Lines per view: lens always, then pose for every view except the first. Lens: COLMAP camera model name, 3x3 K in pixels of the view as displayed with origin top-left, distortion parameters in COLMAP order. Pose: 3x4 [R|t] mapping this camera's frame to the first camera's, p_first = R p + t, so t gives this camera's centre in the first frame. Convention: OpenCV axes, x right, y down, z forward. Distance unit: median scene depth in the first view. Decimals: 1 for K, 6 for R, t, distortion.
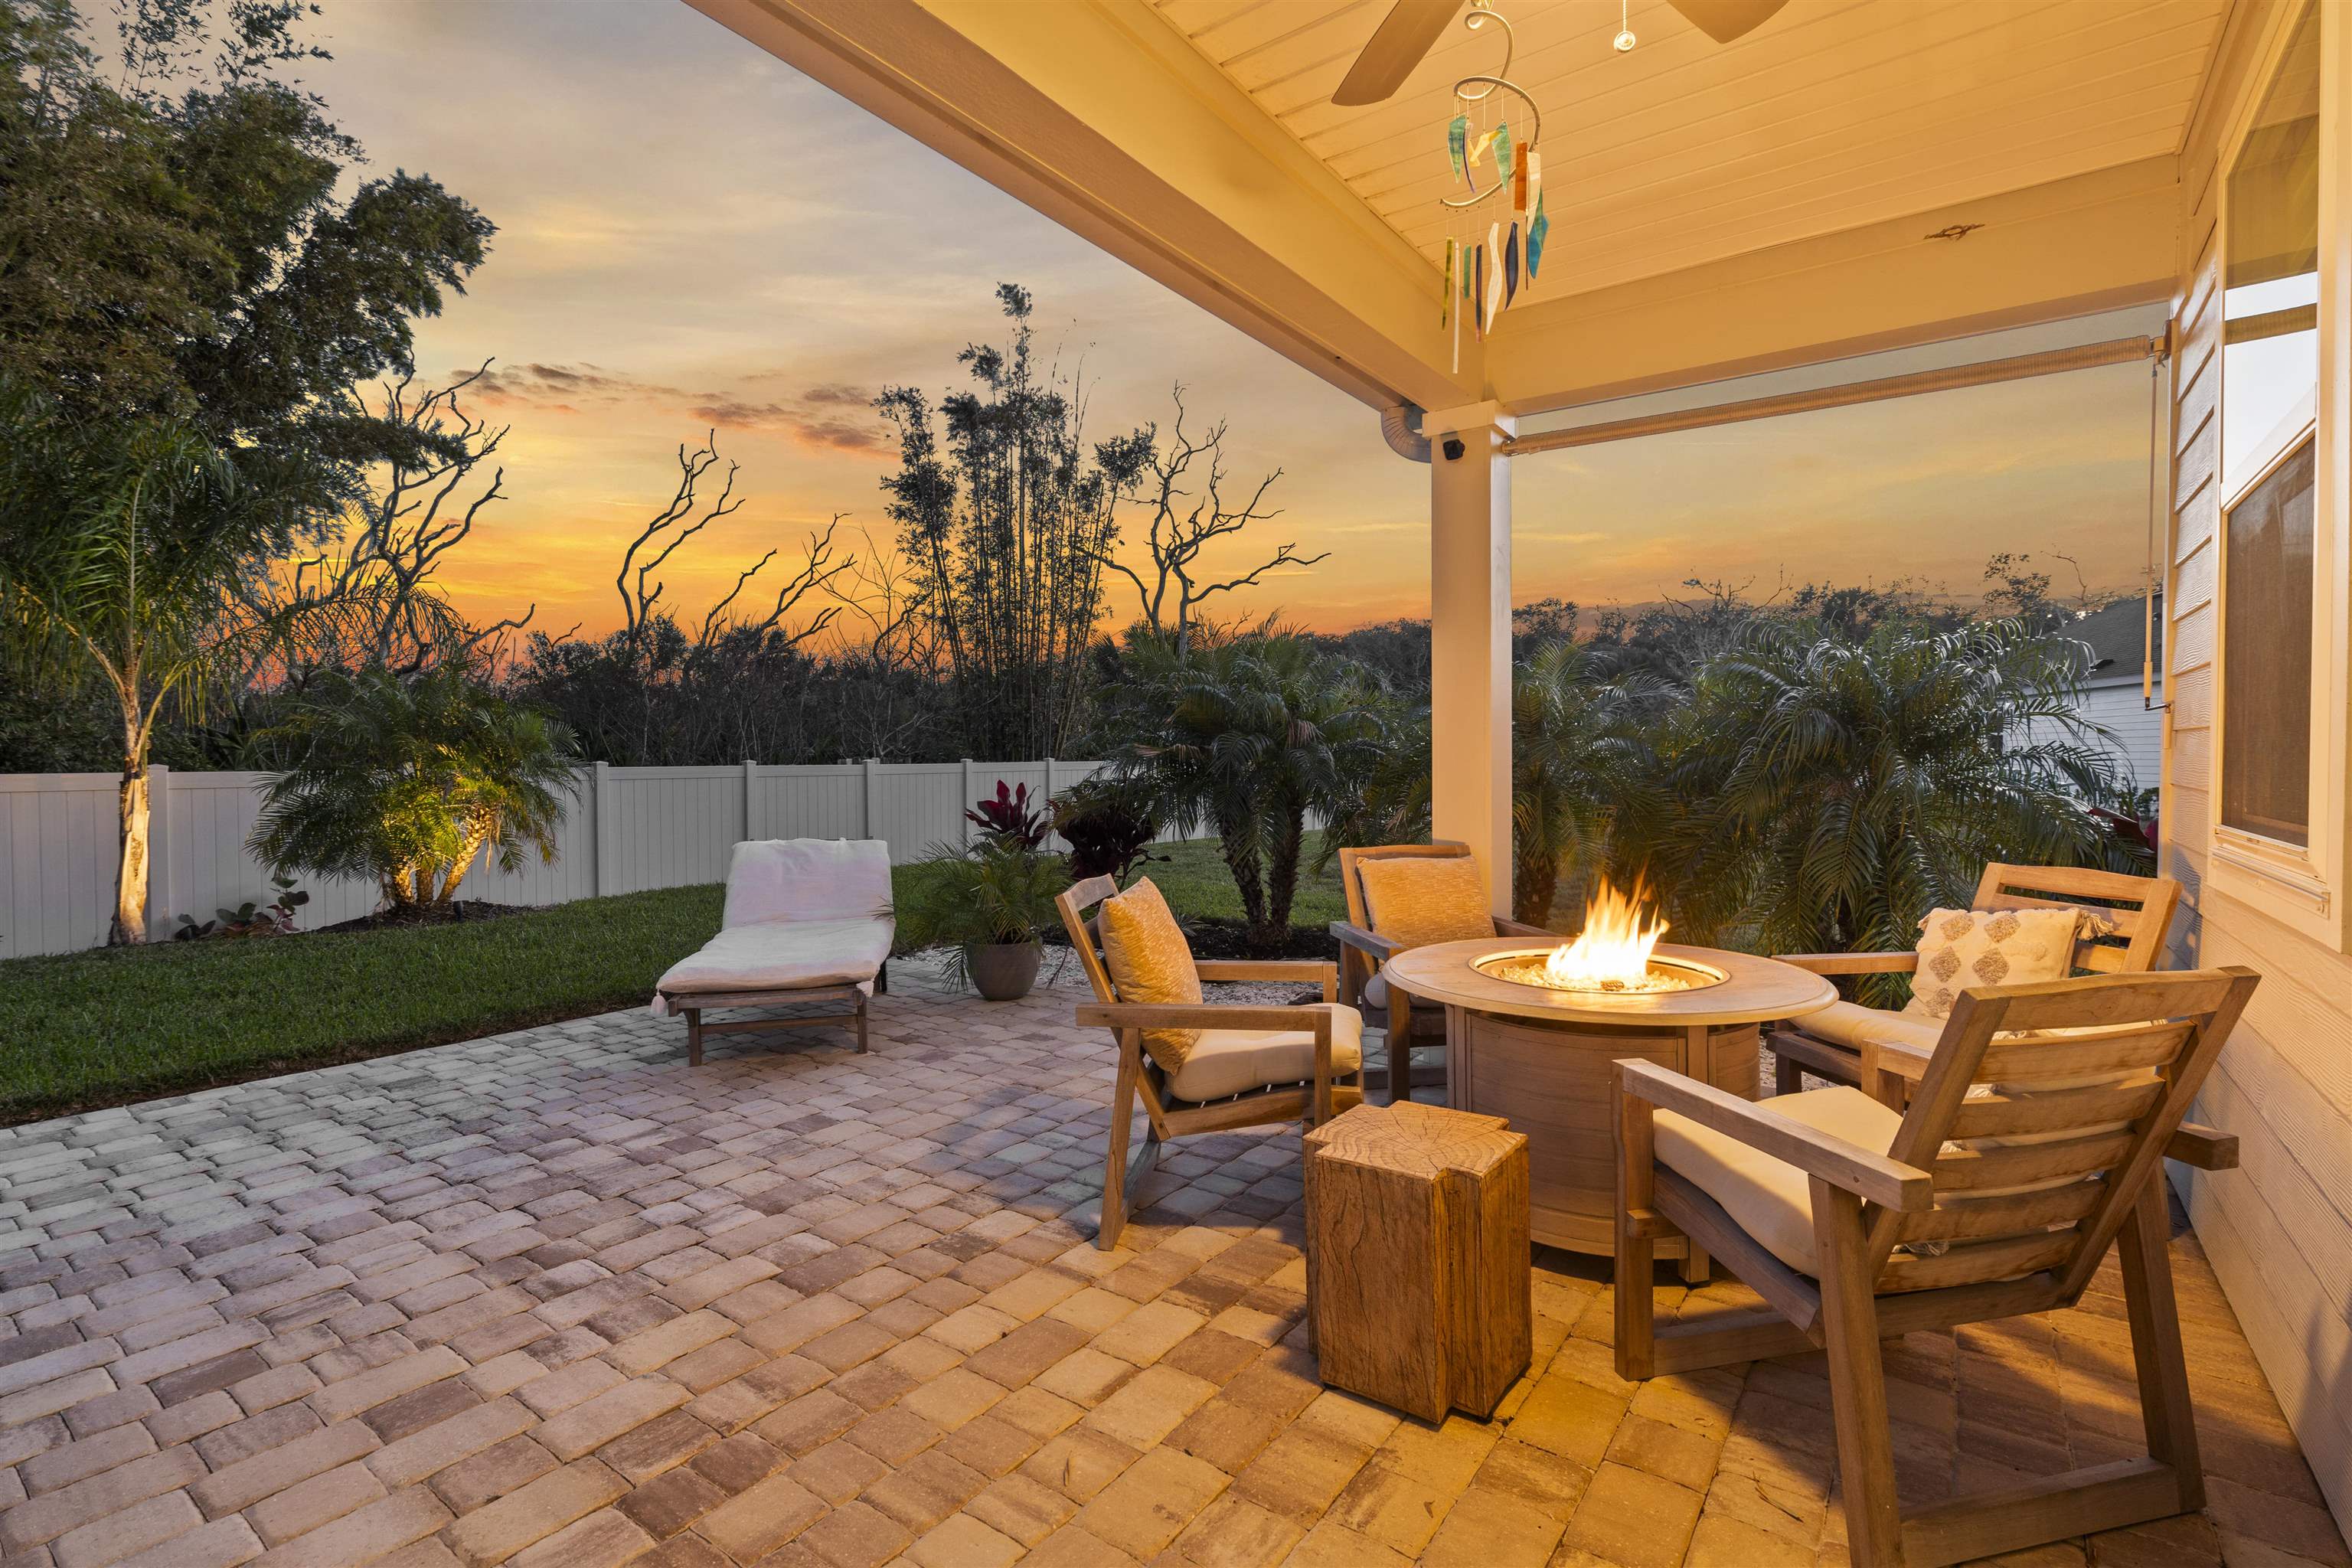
lens RADIAL K [[1096.9, 0, 1169.4], [0, 1096.9, 772.5], [0, 0, 1]] dist [0.001286, 0.000146]
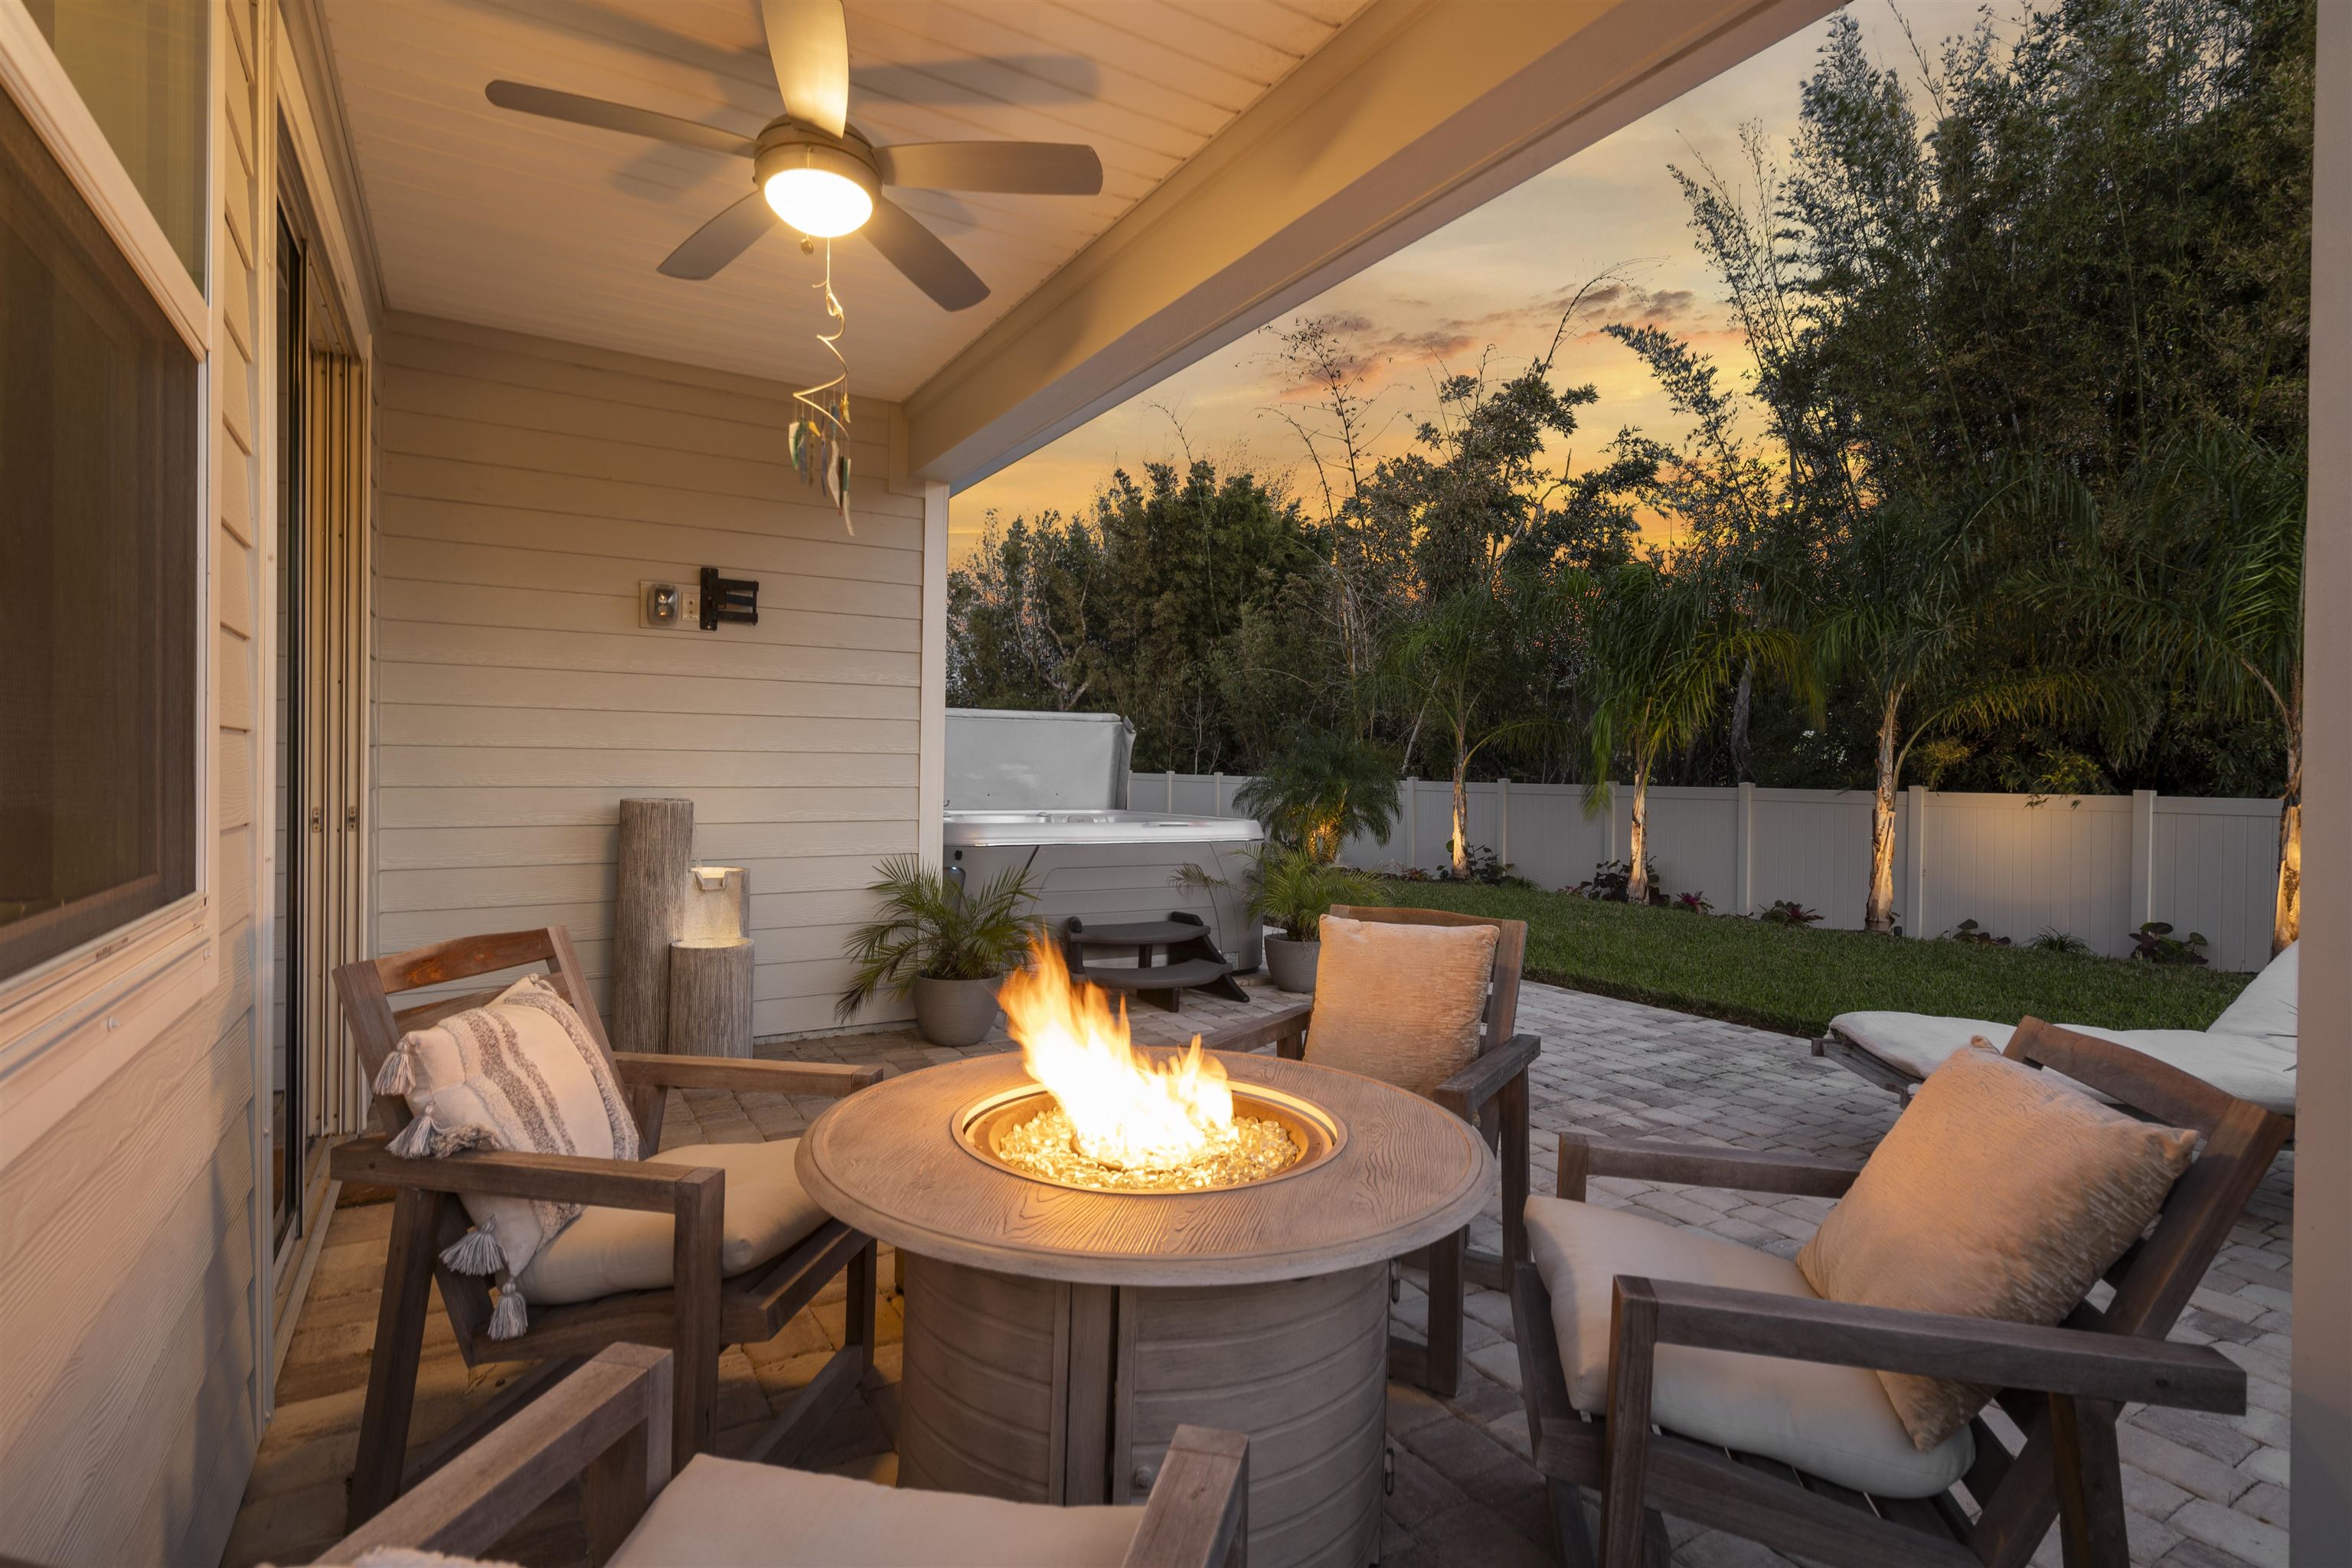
lens RADIAL K [[1142.5, 0, 1170.6], [0, 1142.5, 774.9], [0, 0, 1]] dist [0.000245, 0.000581]
pose [[-0.386329, 0.007153, -0.922333, 0.746032], [-0.026447, 0.999473, 0.018829, -0.026309], [0.921982, 0.031667, -0.385936, 0.961511]]
